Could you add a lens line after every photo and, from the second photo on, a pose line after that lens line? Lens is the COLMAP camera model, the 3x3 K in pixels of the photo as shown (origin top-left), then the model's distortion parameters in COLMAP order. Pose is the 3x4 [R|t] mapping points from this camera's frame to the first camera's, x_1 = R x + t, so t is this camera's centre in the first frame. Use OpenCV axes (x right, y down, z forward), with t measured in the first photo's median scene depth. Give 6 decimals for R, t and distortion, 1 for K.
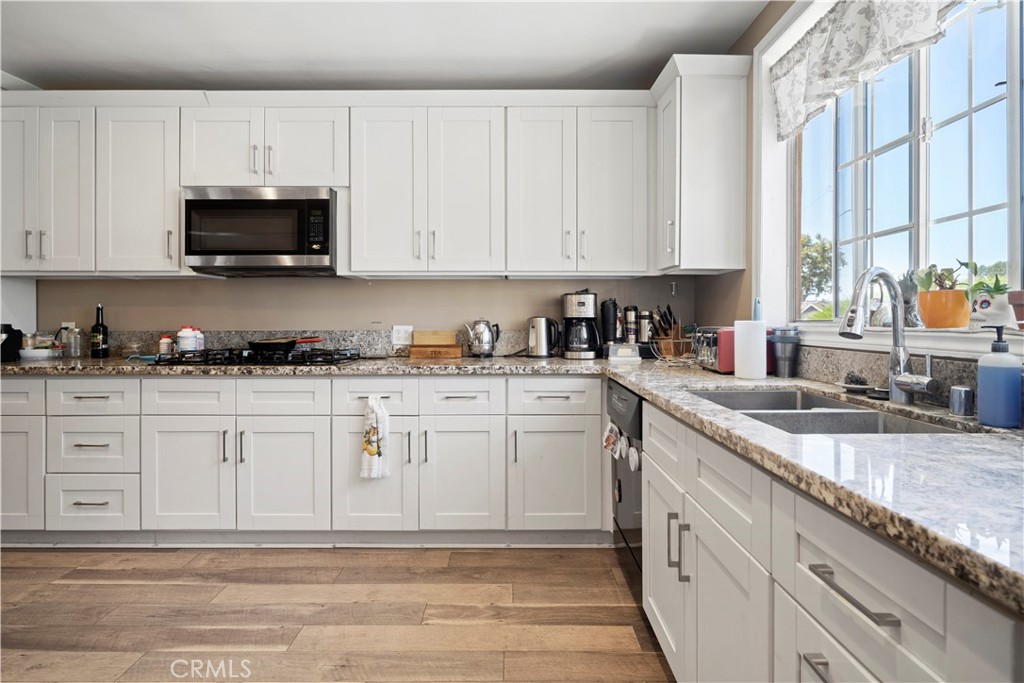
lens RADIAL K [[529.7, 0, 512.1], [0, 529.7, 319.0], [0, 0, 1]] dist [-0.002081, -0.000115]
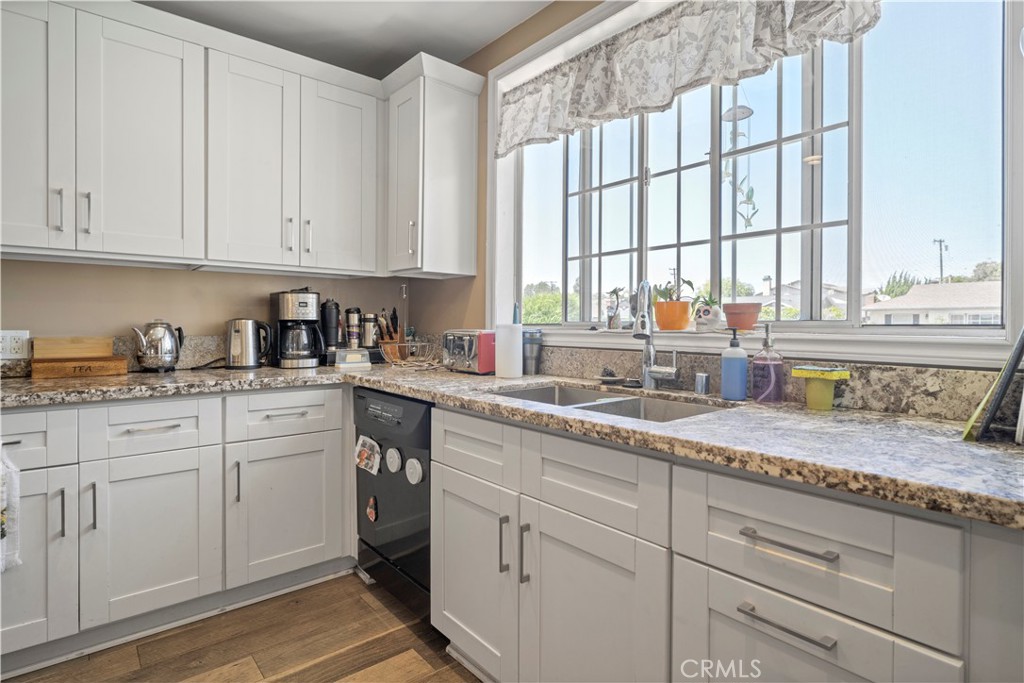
lens RADIAL K [[529.1, 0, 511.8], [0, 529.1, 326.5], [0, 0, 1]] dist [-0.002039, 0.000169]
pose [[0.769830, 0.000311, 0.638249, -0.189655], [-0.005104, 0.999971, 0.005668, 0.001627], [-0.638228, -0.007621, 0.769809, 0.136128]]
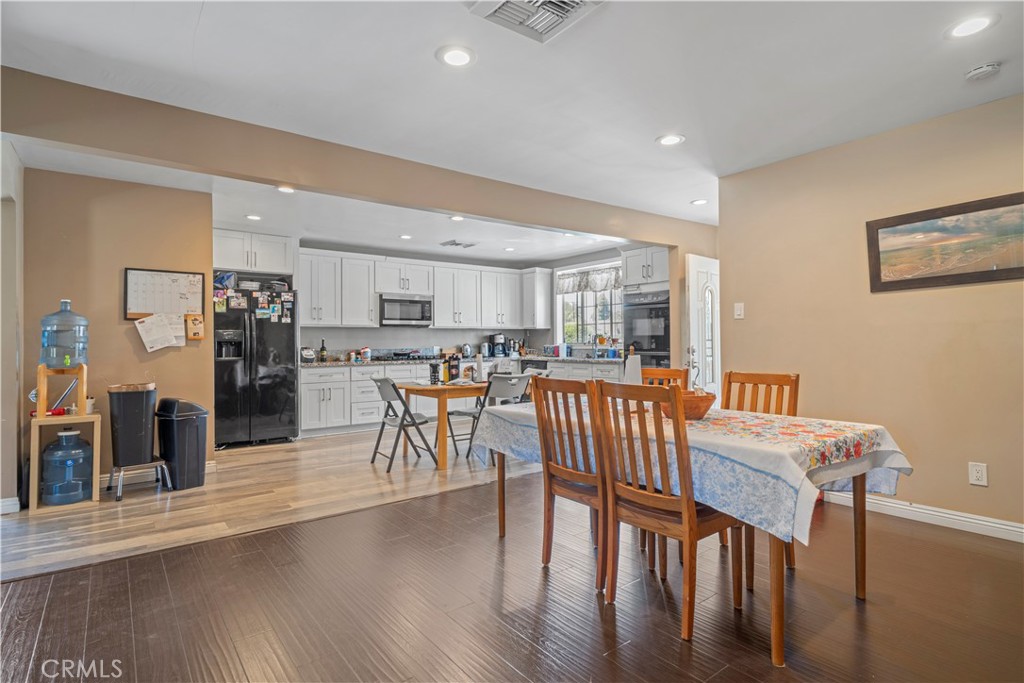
lens RADIAL K [[529.1, 0, 511.8], [0, 529.1, 326.5], [0, 0, 1]] dist [-0.002039, 0.000169]
pose [[0.795522, 0.013311, 0.605779, -1.942747], [0.006888, 0.999495, -0.031007, -0.001607], [-0.605886, 0.028839, 0.795028, -1.680305]]
